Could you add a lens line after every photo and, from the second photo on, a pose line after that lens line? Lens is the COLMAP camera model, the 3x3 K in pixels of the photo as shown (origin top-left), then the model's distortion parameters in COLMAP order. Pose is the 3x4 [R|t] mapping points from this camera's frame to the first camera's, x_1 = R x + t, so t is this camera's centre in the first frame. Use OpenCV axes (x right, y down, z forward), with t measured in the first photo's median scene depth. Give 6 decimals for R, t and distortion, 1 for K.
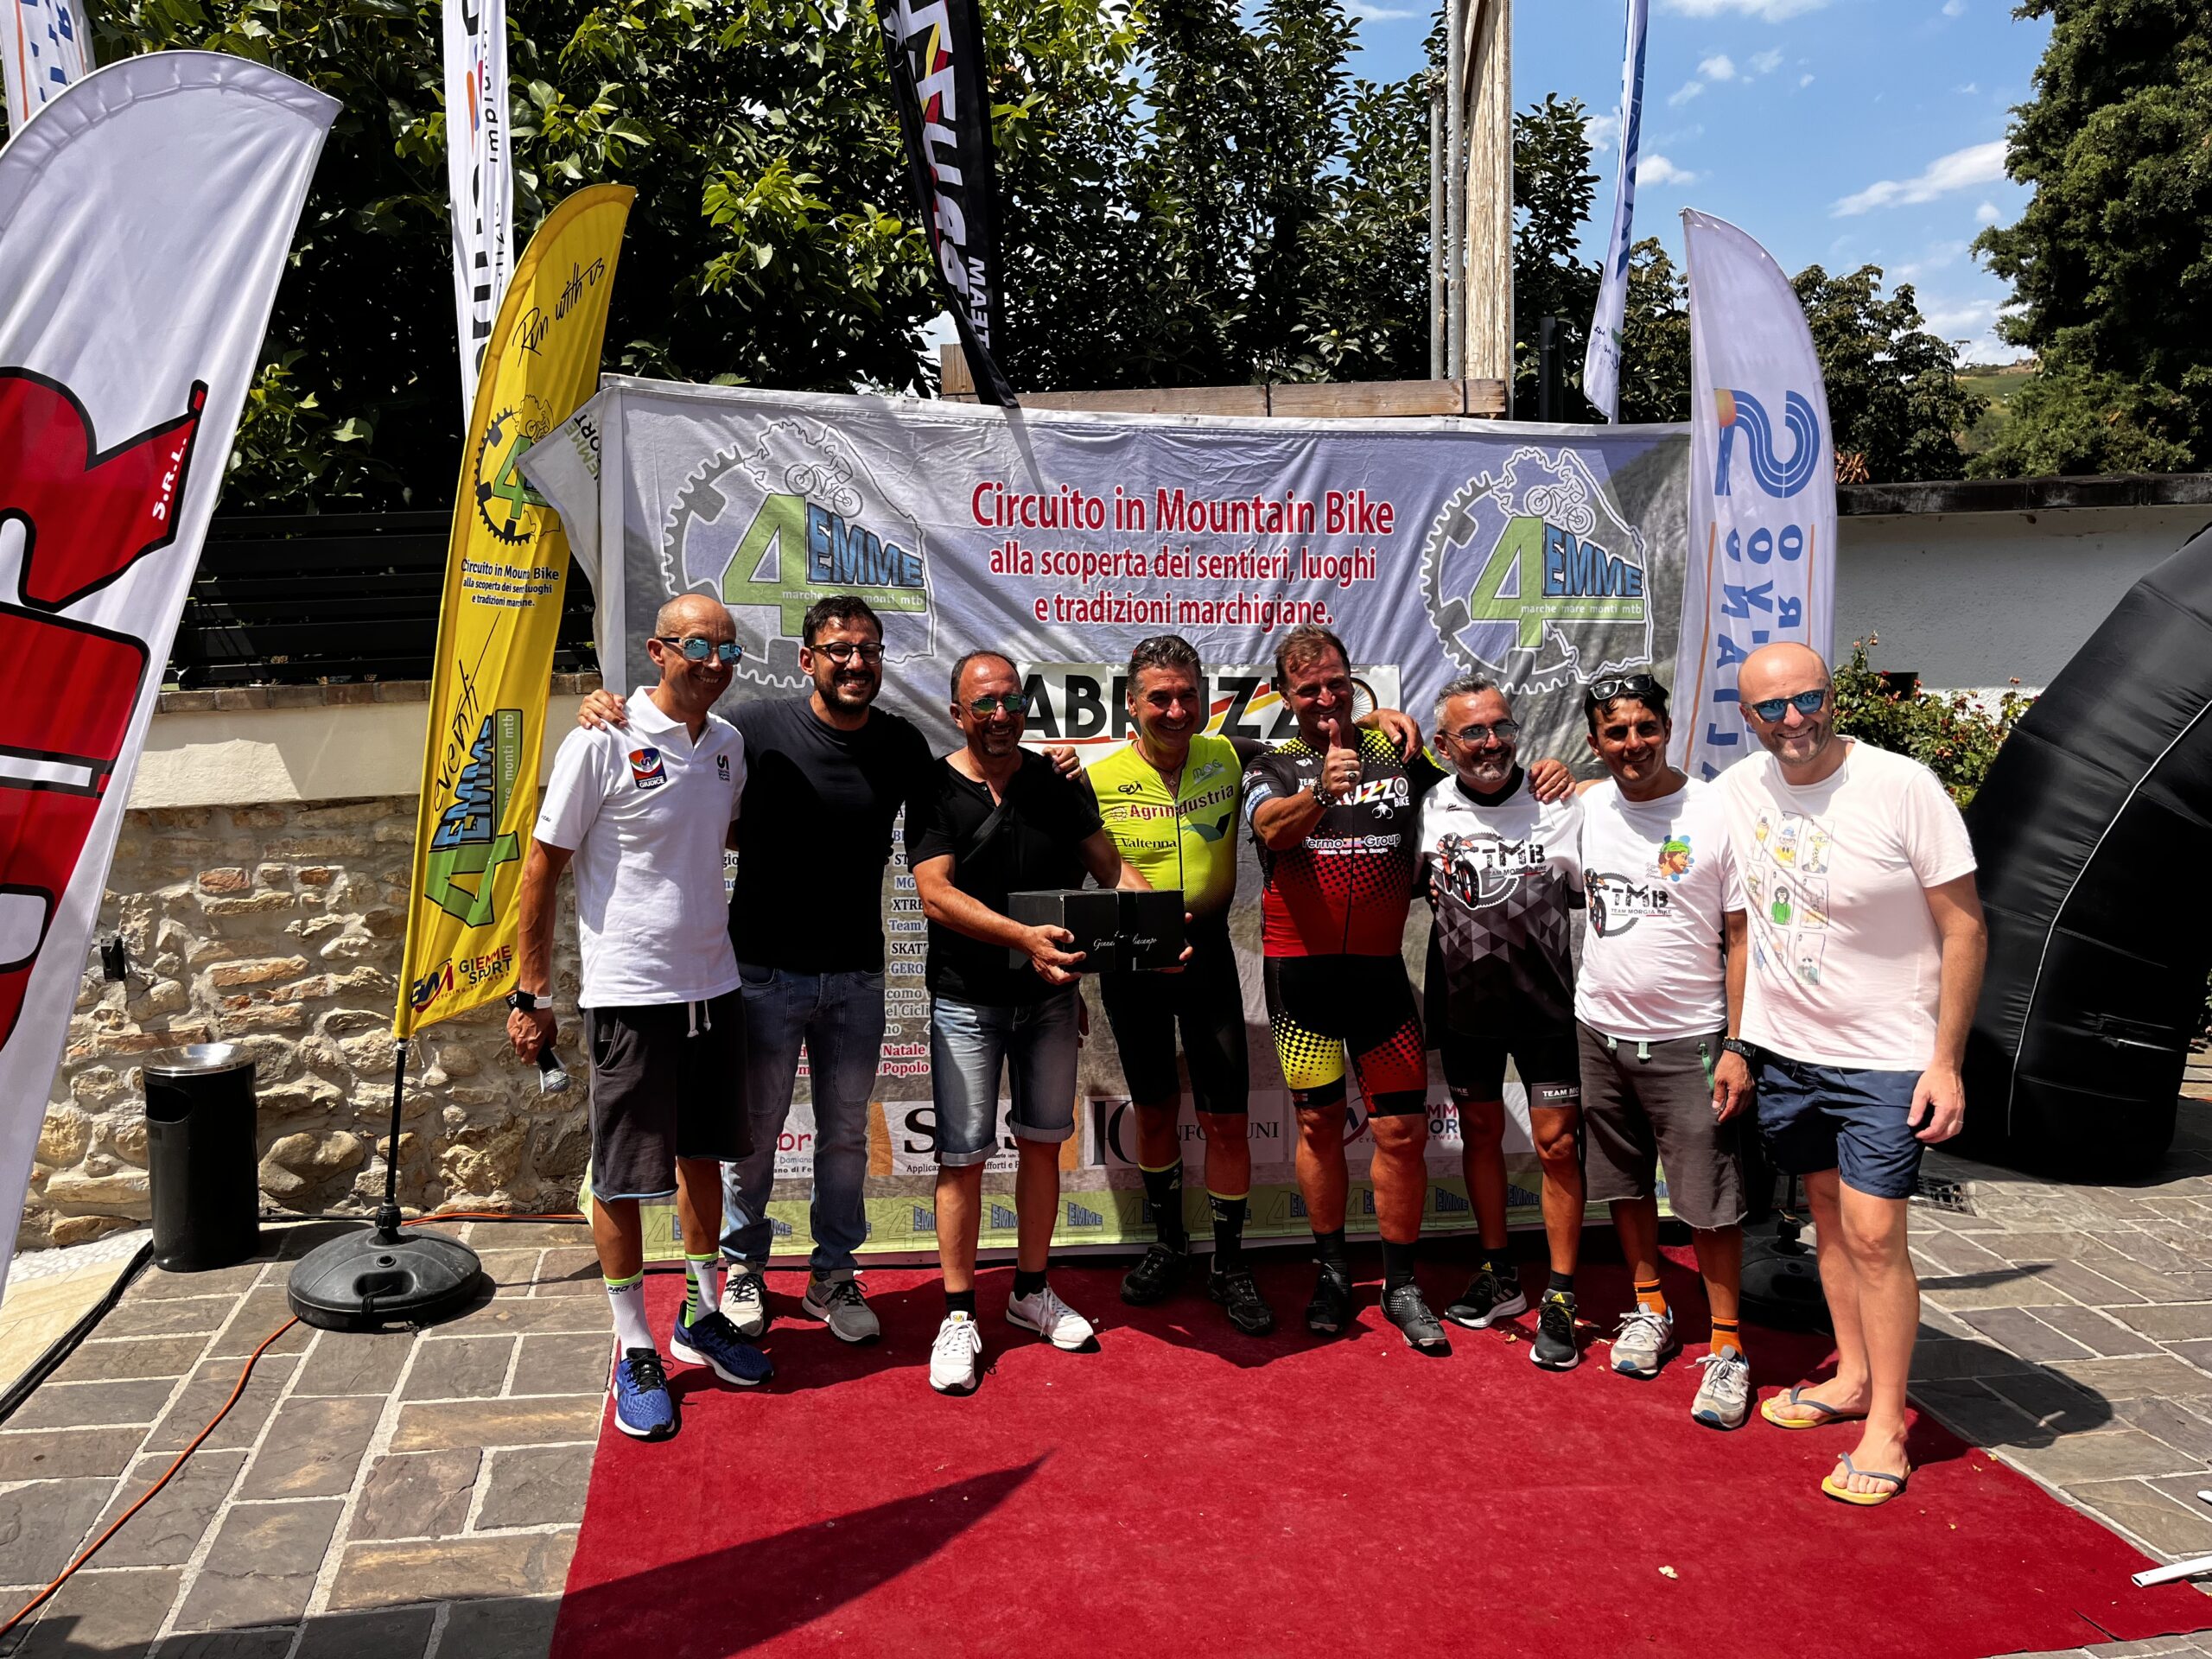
lens RADIAL K [[1588.4, 0, 1106.0], [0, 1588.4, 829.5], [0, 0, 1]] dist [0.044595, -0.098549]
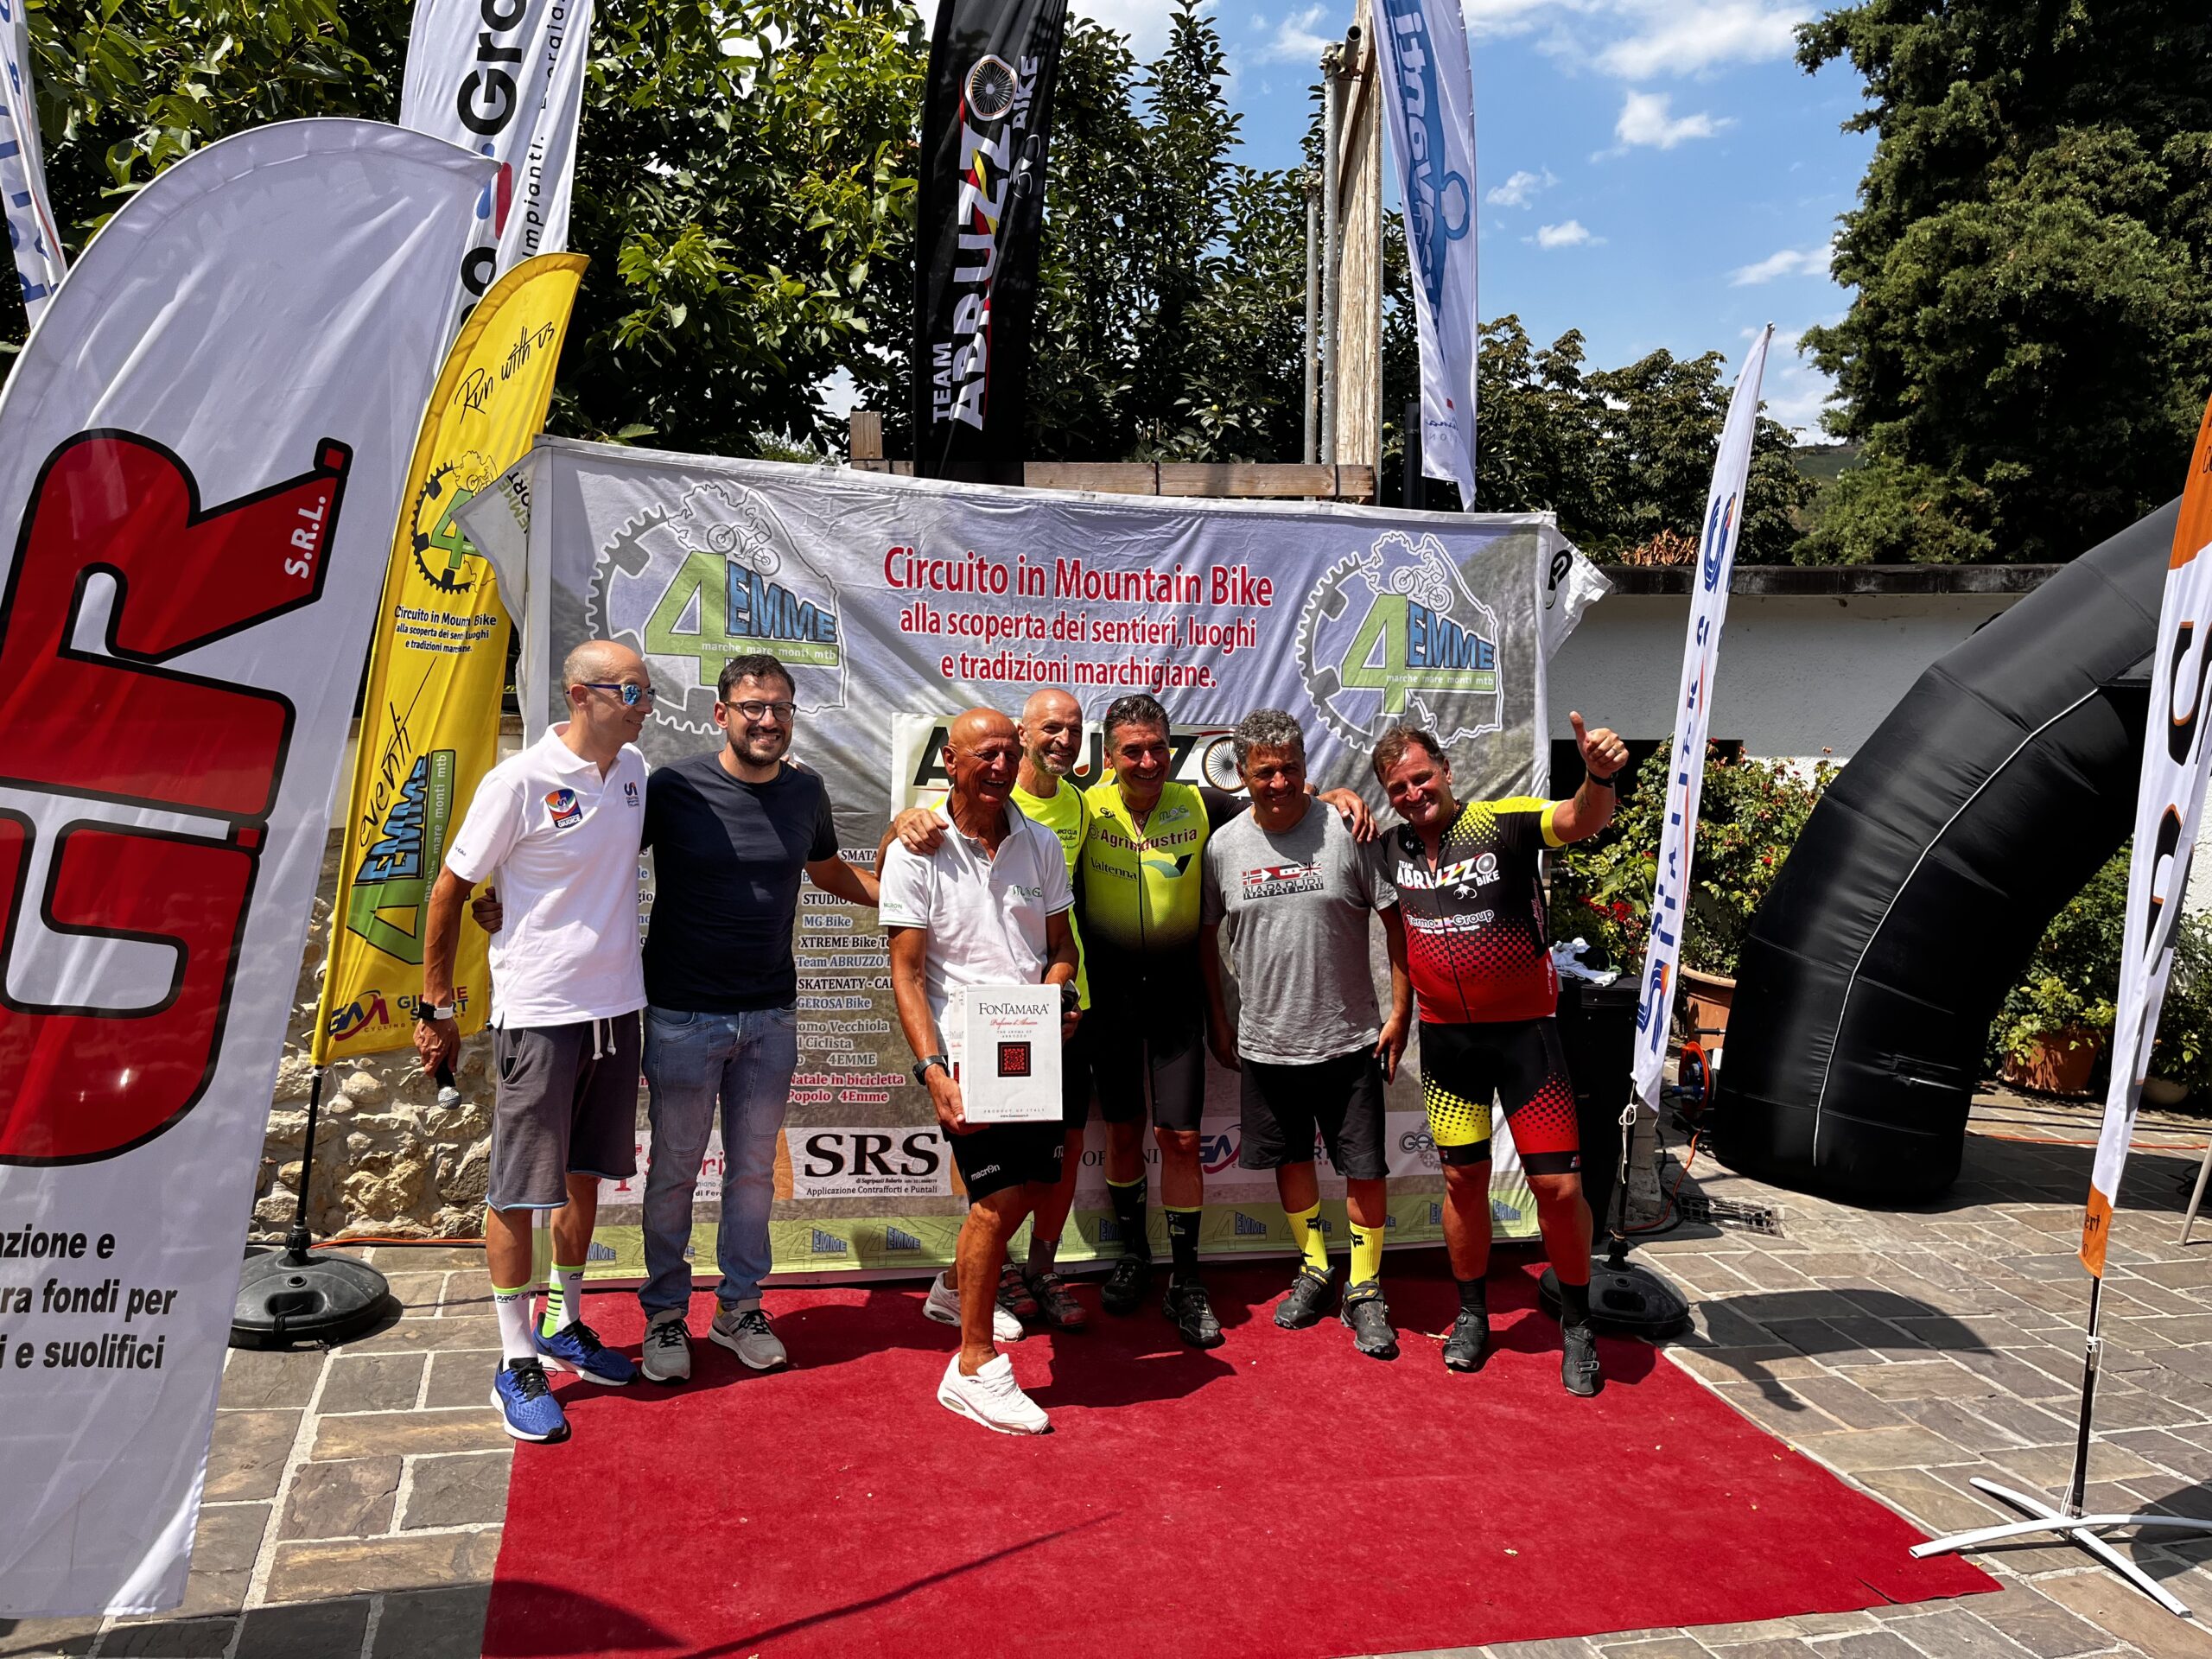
lens RADIAL K [[1662.5, 0, 1106.0], [0, 1662.5, 829.5], [0, 0, 1]] dist [0.035026, -0.123065]
pose [[0.995505, 0.019069, 0.092773, -0.034588], [-0.016782, 0.999537, -0.025370, -0.002445], [-0.093214, 0.023699, 0.995364, -0.115657]]
